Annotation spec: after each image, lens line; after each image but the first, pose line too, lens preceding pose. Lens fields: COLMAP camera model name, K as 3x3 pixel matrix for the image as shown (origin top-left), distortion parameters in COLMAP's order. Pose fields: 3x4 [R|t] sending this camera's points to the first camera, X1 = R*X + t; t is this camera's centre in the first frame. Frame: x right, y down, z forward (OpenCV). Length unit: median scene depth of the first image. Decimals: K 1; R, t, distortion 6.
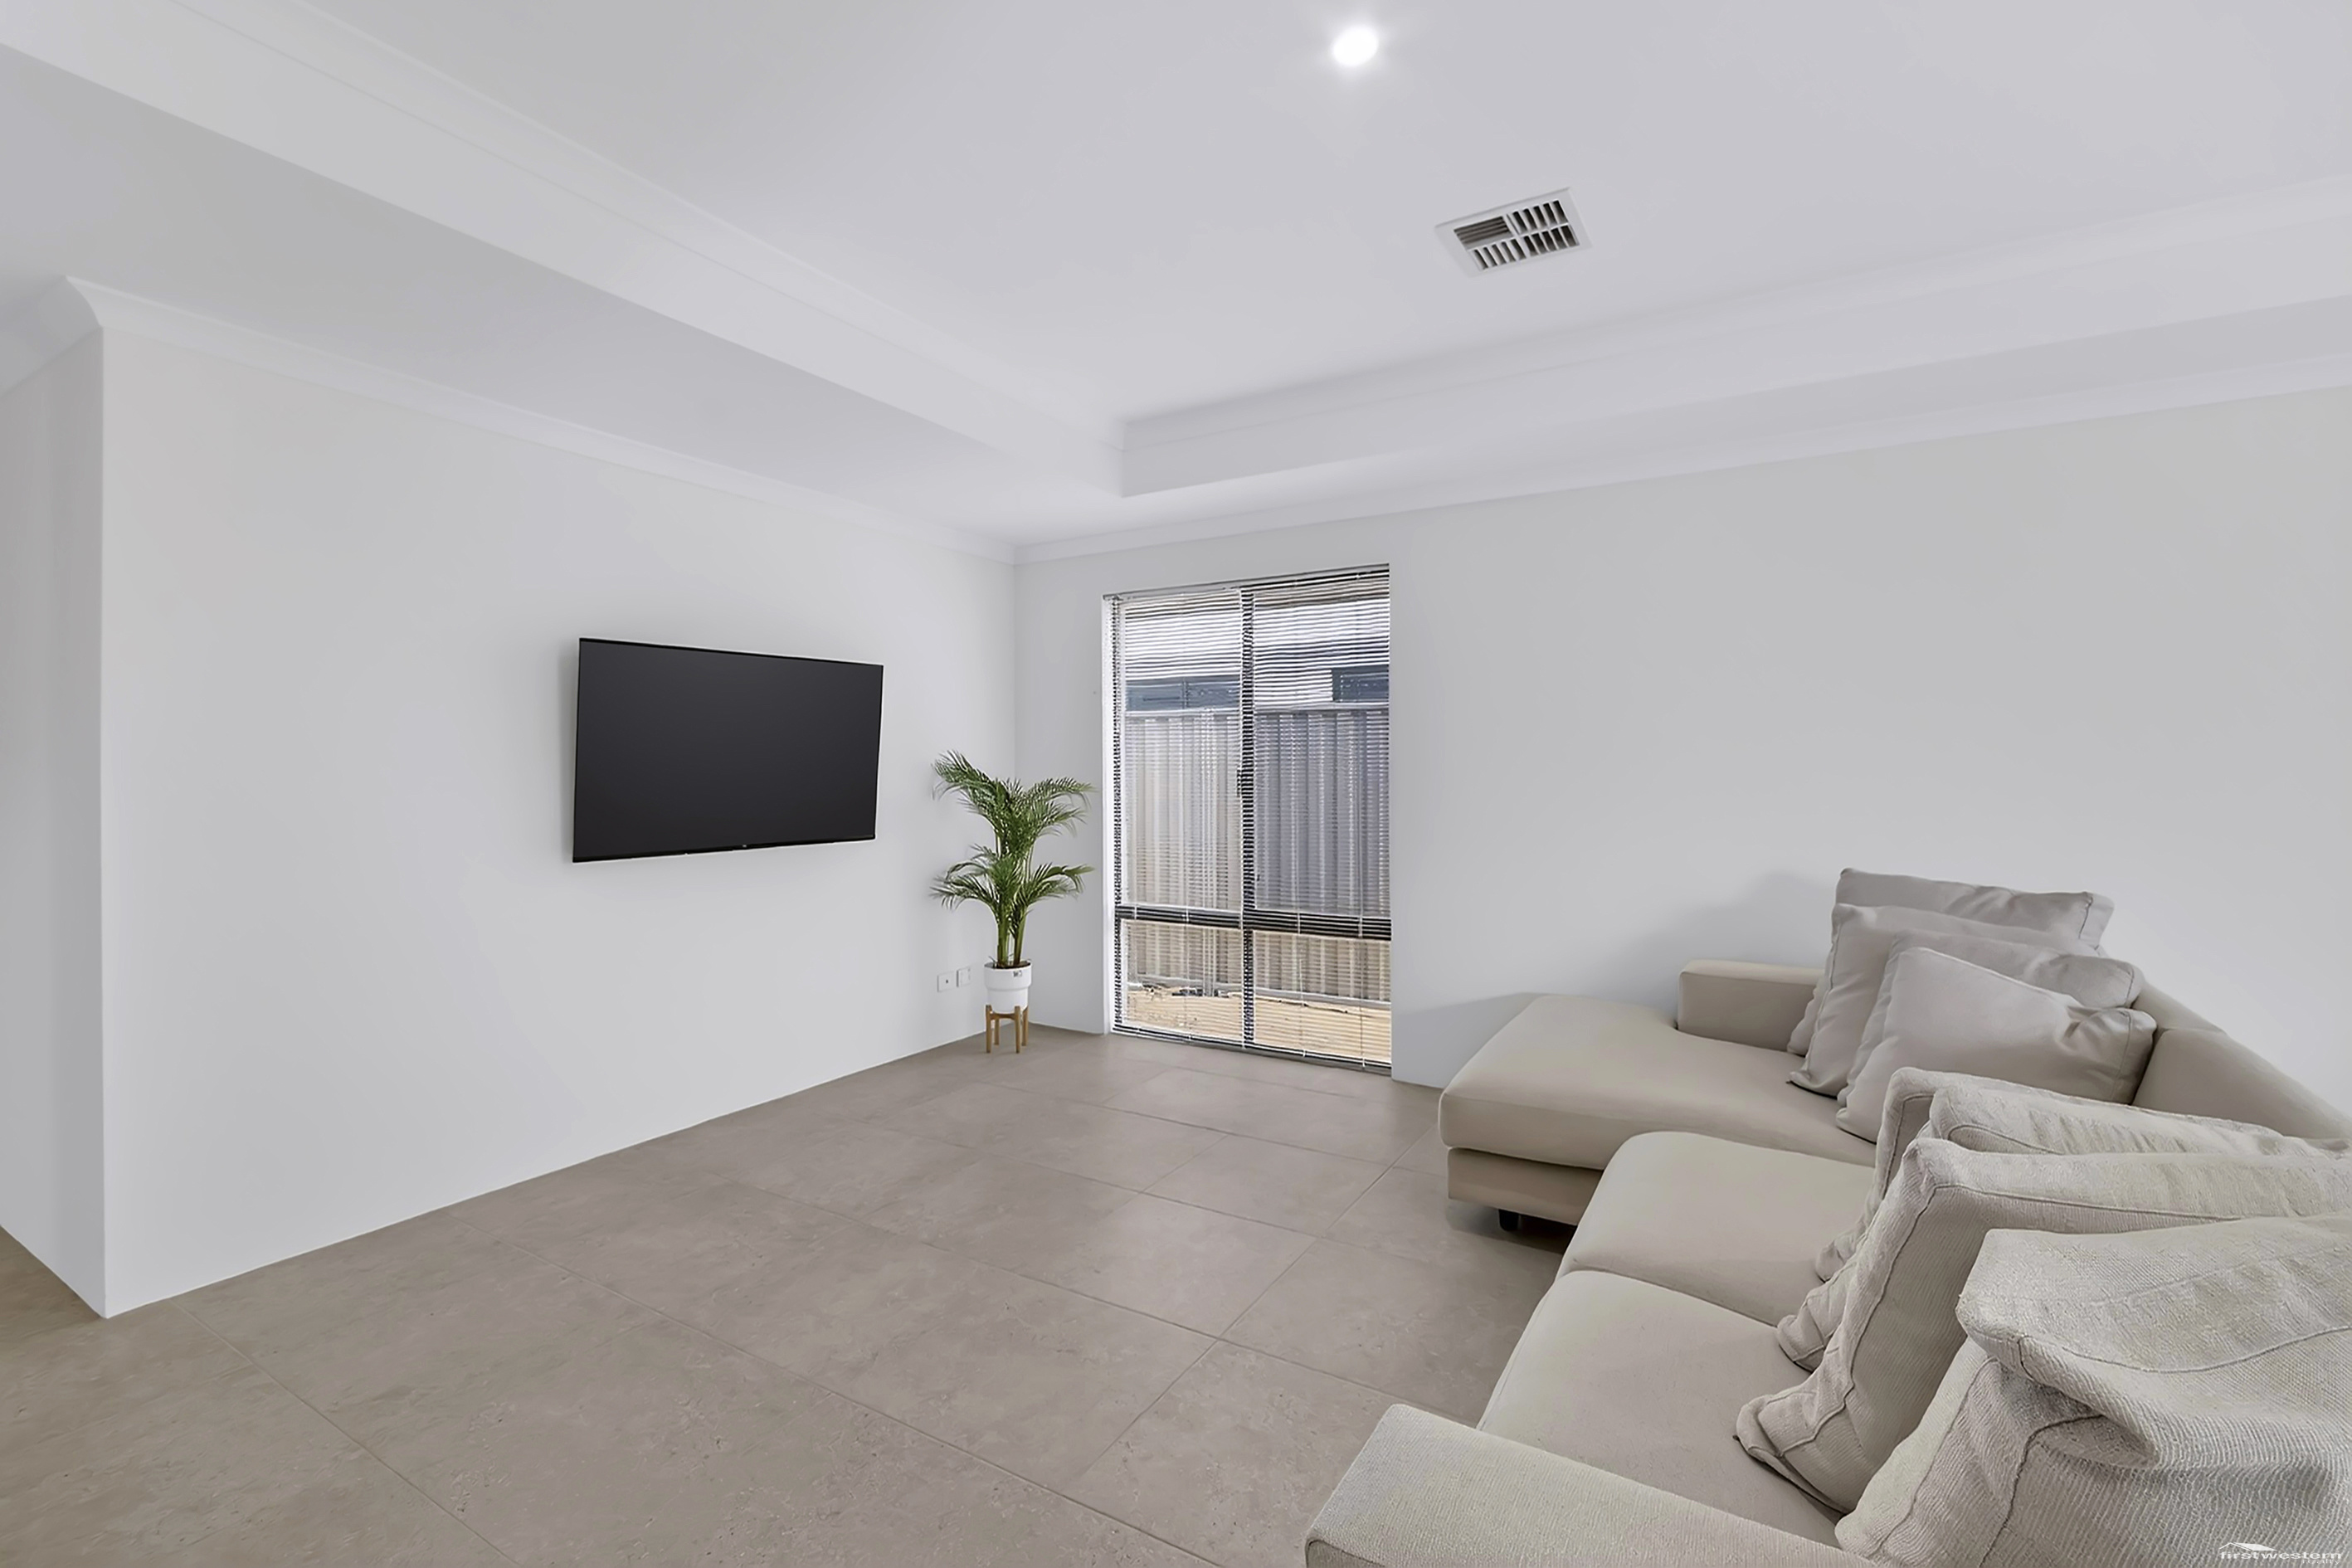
lens RADIAL K [[1044.7, 0, 1157.4], [0, 1044.7, 766.7], [0, 0, 1]] dist [-0.003620, 0.000528]
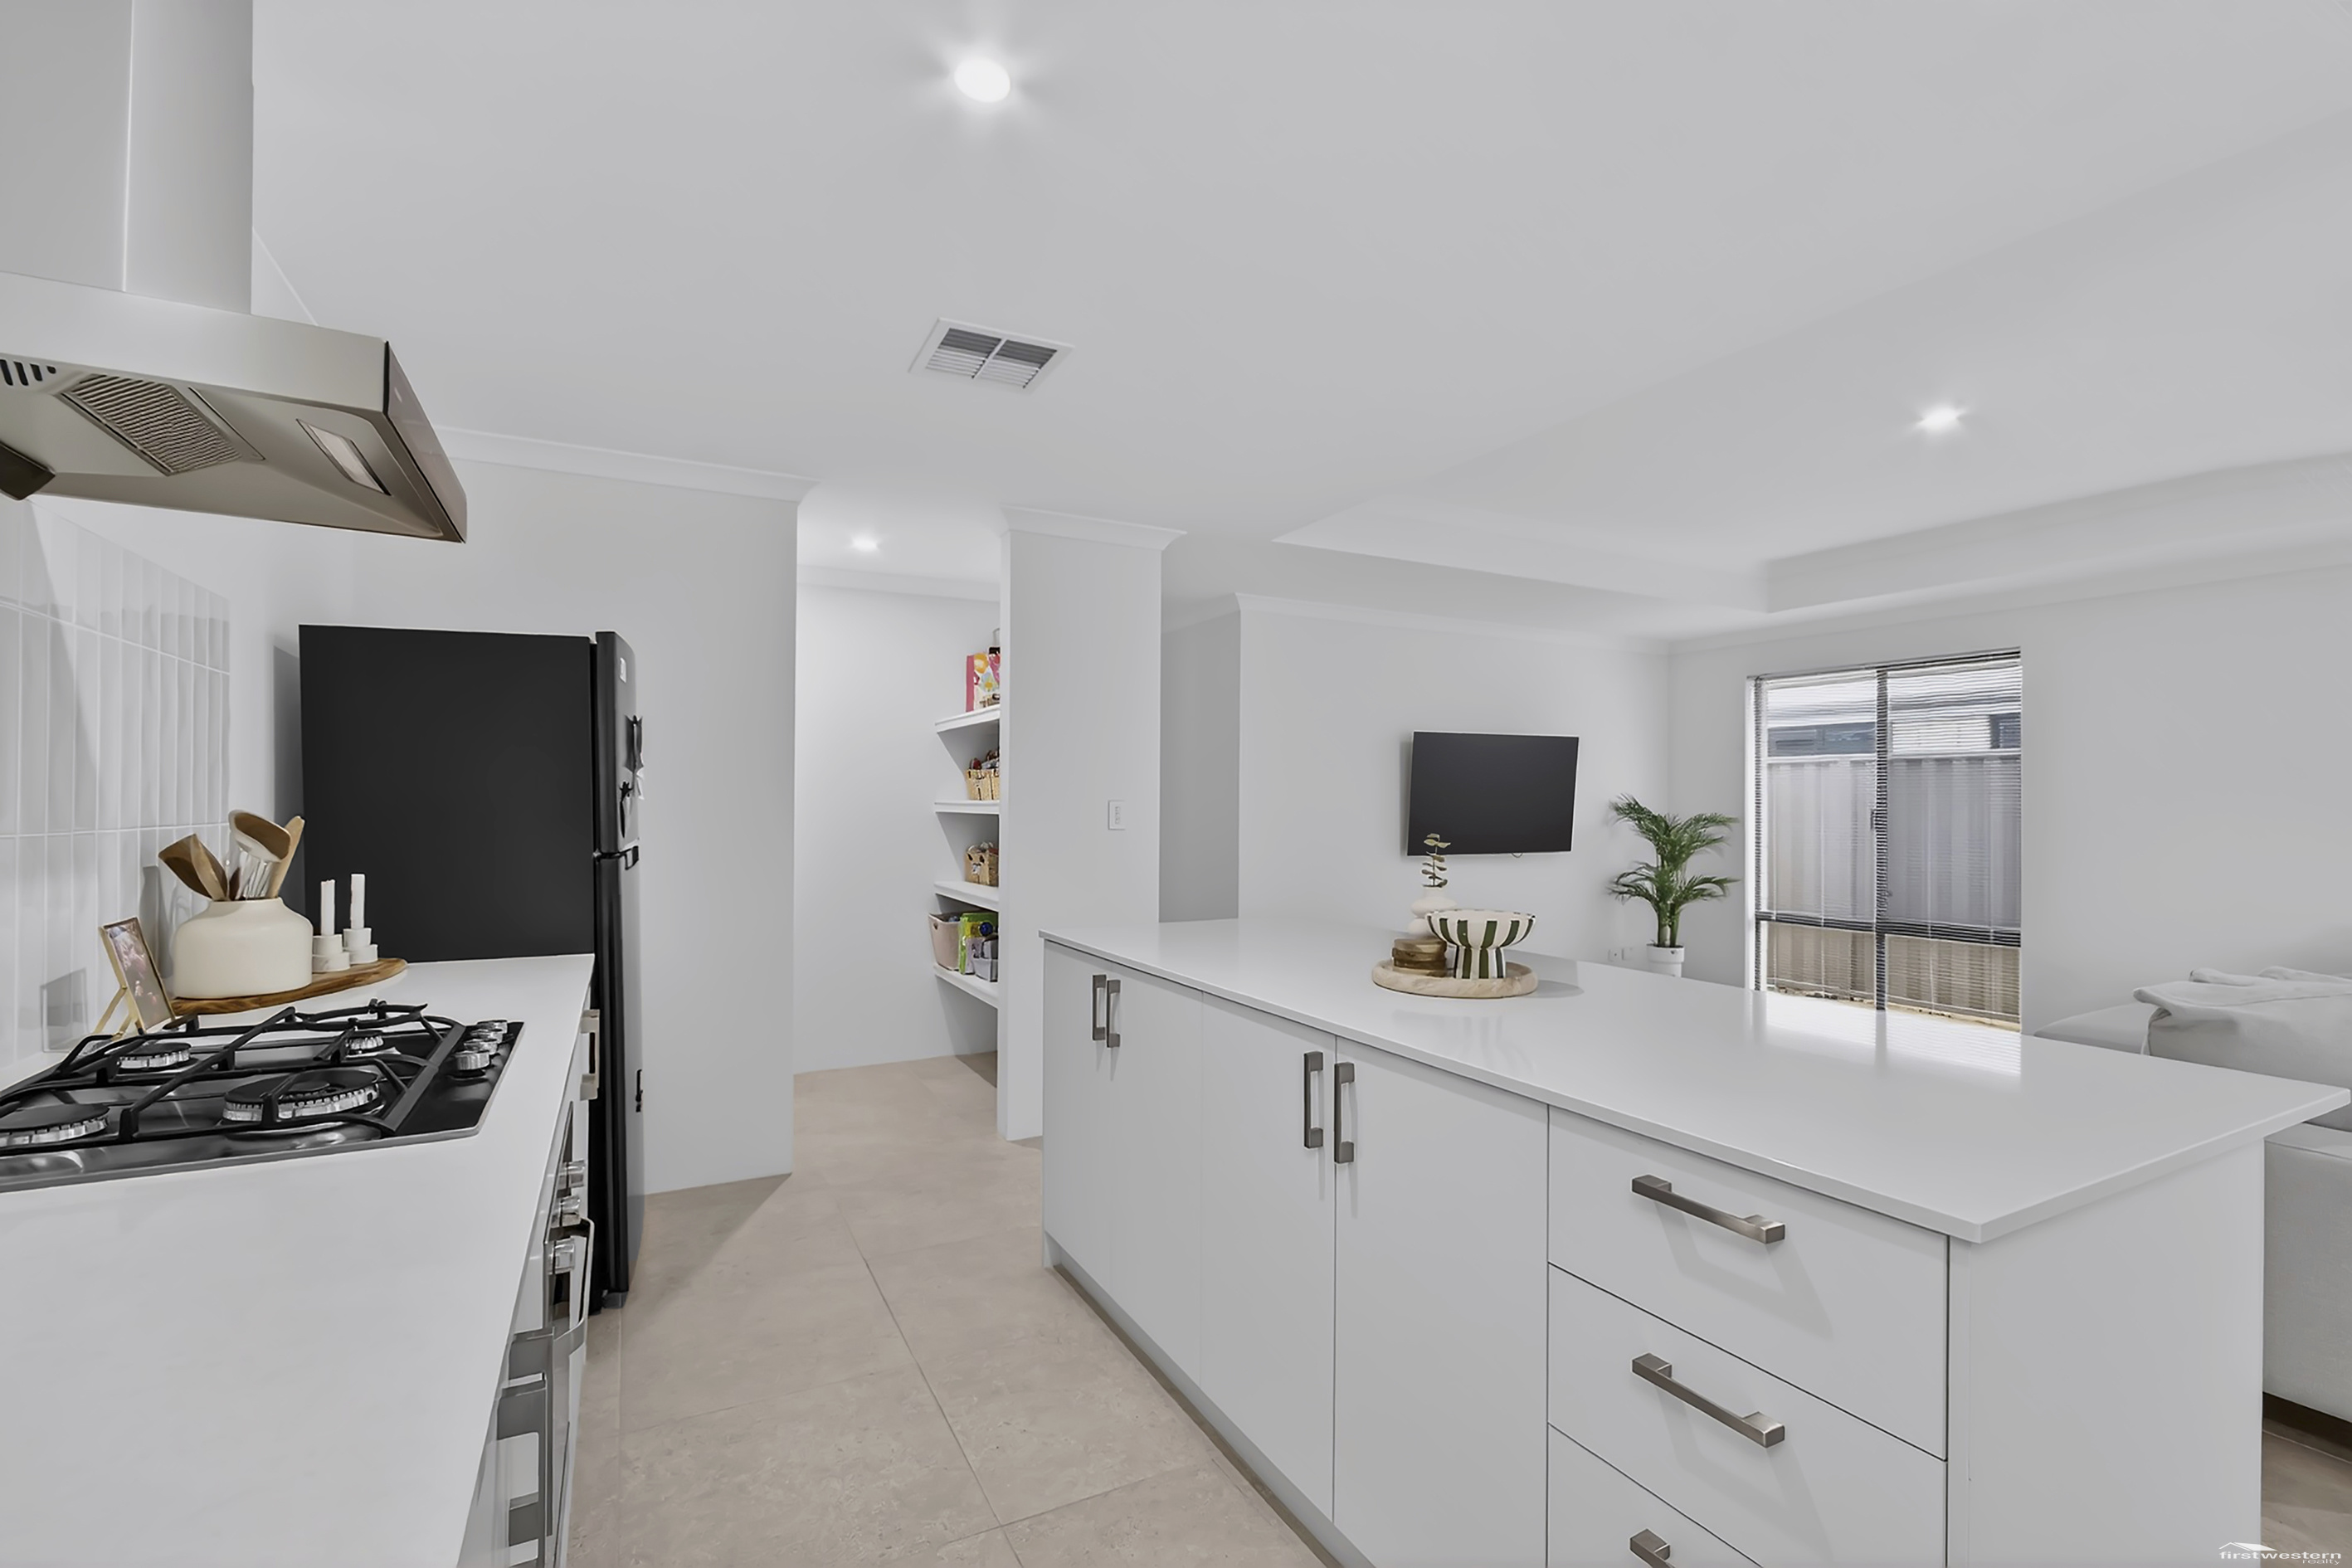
lens RADIAL K [[1044.7, 0, 1104.9], [0, 1044.7, 797.6], [0, 0, 1]] dist [-0.003620, 0.000528]
pose [[0.831495, 0.009376, -0.555453, 0.006731], [-0.007318, 0.999956, 0.005925, -0.011685], [0.555484, -0.000862, 0.831527, -0.573516]]
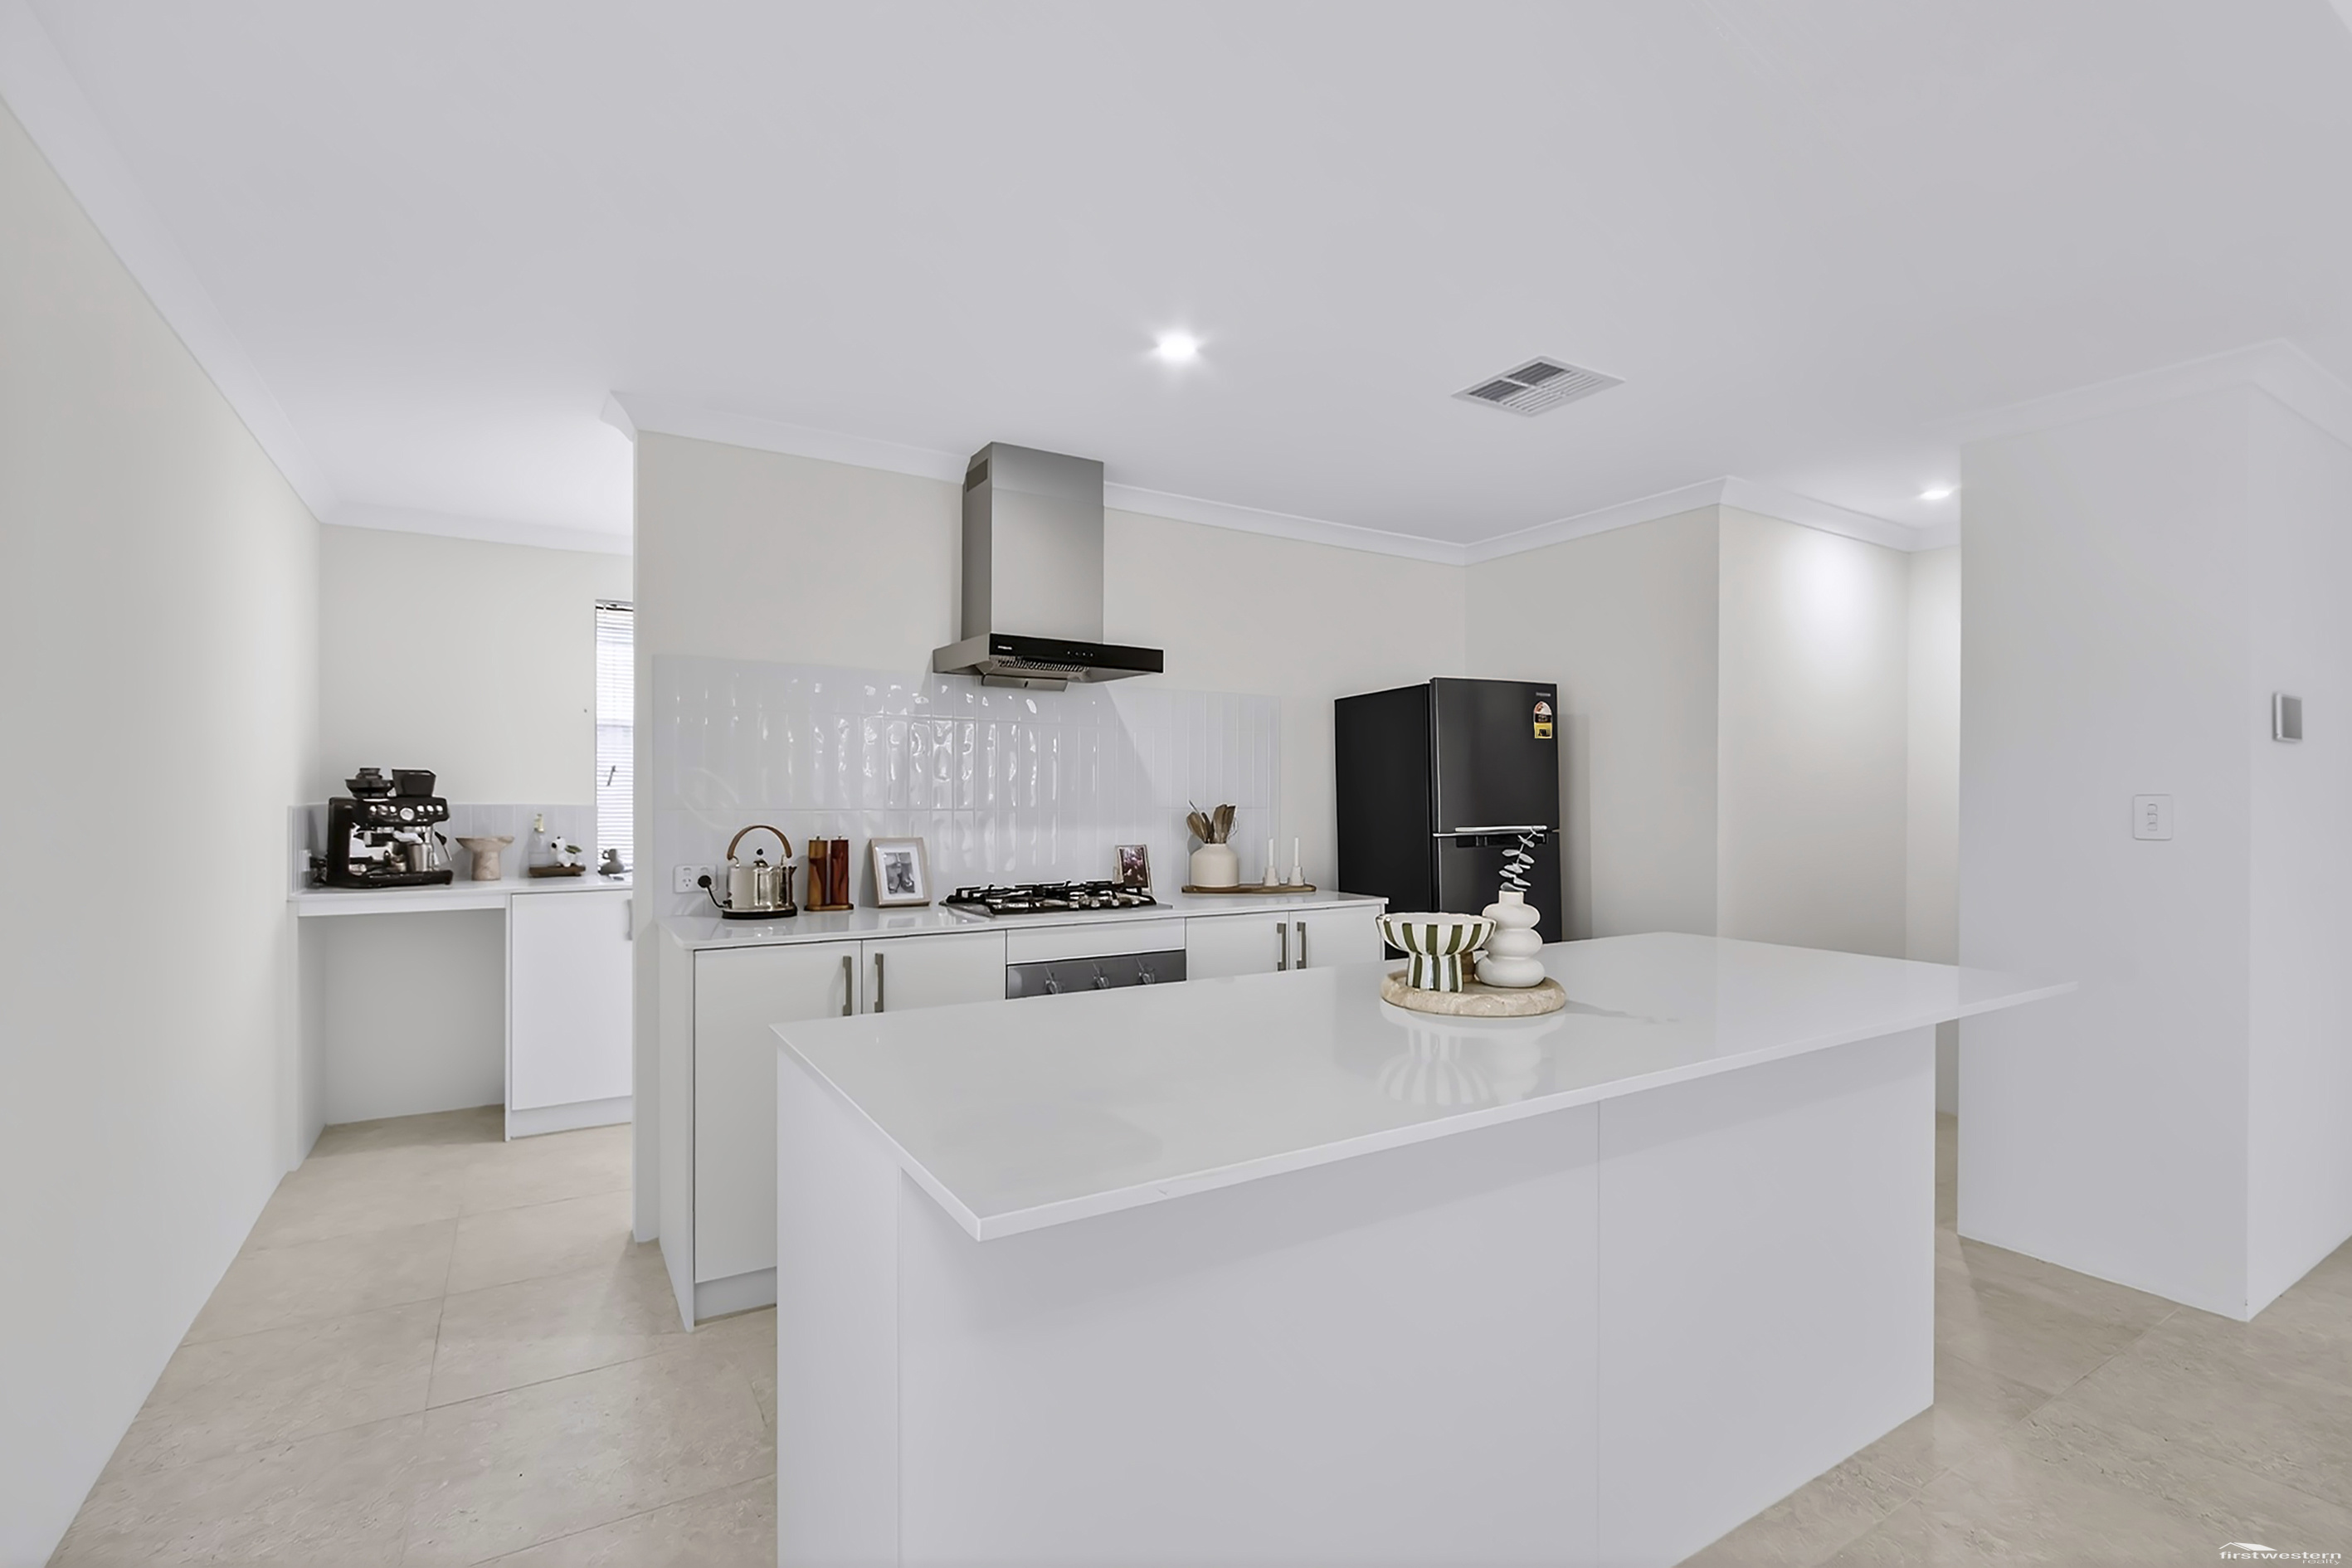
lens RADIAL K [[1044.7, 0, 1199.0], [0, 1044.7, 797.2], [0, 0, 1]] dist [-0.003620, 0.000528]
pose [[-0.469404, 0.005276, -0.882968, 0.278075], [0.007273, 0.999971, 0.002109, -0.007209], [0.882954, -0.005432, -0.469429, -0.017715]]
